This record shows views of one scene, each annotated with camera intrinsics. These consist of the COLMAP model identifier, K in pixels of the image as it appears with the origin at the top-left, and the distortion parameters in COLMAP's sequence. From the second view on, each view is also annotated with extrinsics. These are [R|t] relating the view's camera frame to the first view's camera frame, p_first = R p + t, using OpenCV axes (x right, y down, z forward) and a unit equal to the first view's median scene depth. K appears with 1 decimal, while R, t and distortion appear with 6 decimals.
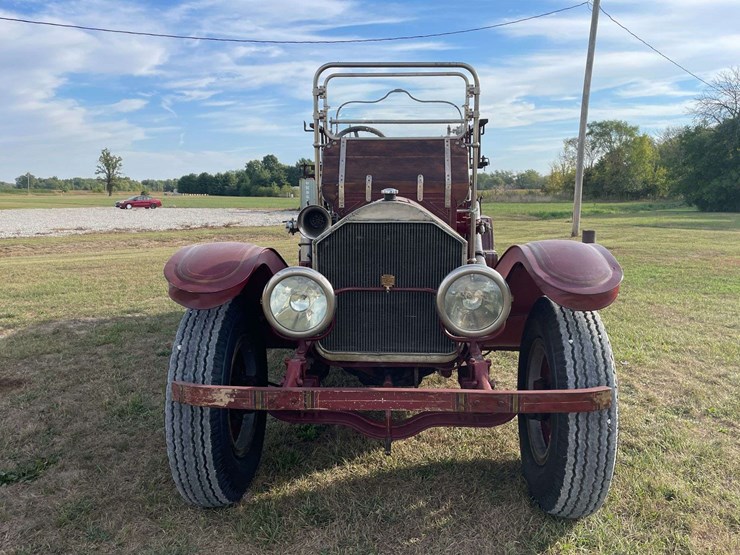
lens RADIAL K [[613.2, 0, 373.5], [0, 613.2, 281.7], [0, 0, 1]] dist [0.080345, -0.112363]
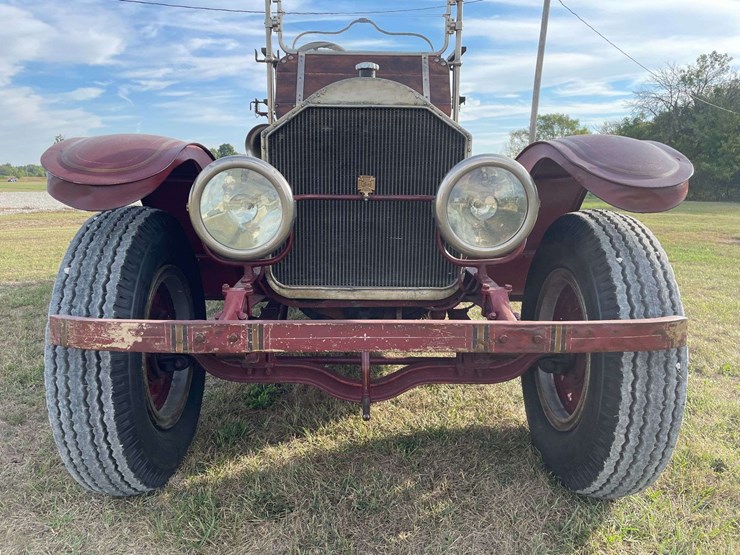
lens RADIAL K [[613.2, 0, 371.4], [0, 613.2, 273.4], [0, 0, 1]] dist [0.080345, -0.112363]
pose [[0.997743, -0.000732, 0.067139, -0.020185], [-0.000695, 0.999774, 0.021234, 0.091067], [-0.067139, -0.021232, 0.997518, 0.272455]]
